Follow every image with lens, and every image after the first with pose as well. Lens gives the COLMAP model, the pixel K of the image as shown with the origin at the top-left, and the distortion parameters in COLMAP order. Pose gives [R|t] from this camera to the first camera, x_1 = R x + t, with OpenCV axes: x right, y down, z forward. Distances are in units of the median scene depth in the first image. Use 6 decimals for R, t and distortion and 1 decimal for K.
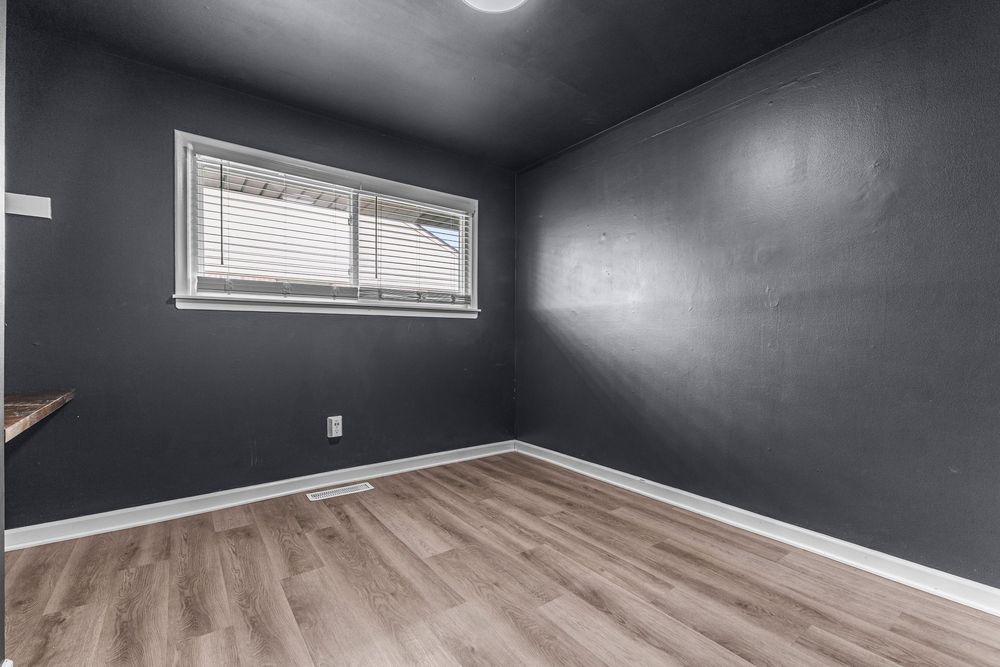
lens RADIAL K [[432.3, 0, 509.4], [0, 432.3, 344.4], [0, 0, 1]] dist [0.002555, 0.000220]
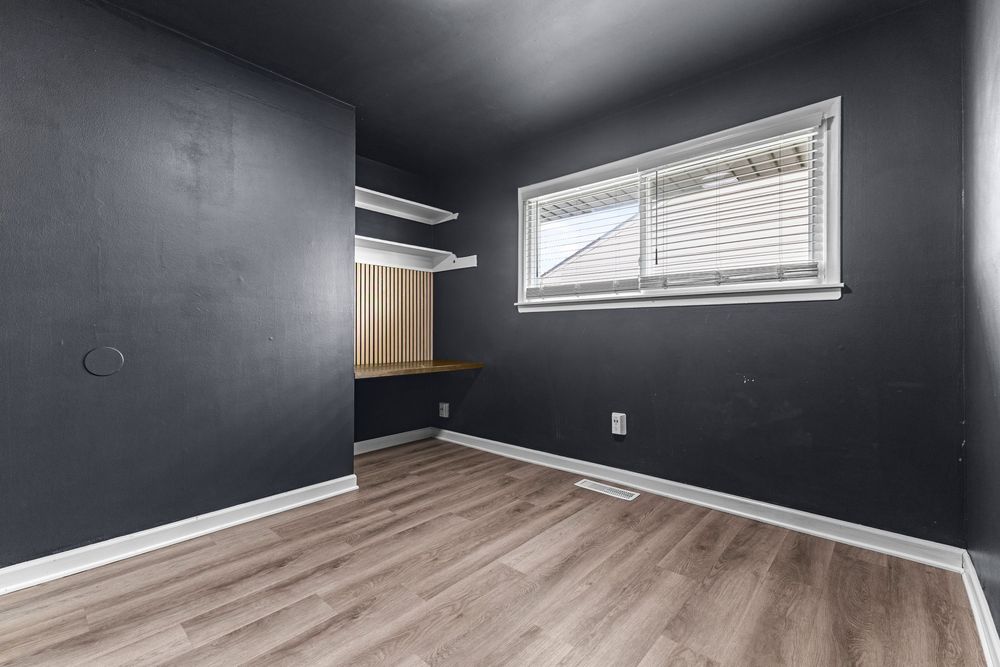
lens RADIAL K [[437.2, 0, 503.1], [0, 437.2, 330.2], [0, 0, 1]] dist [0.005178, 0.000499]
pose [[0.184090, -0.005237, -0.982895, 0.594407], [-0.013418, 0.999879, -0.007840, -0.010879], [0.982818, 0.014632, 0.183998, 0.633697]]
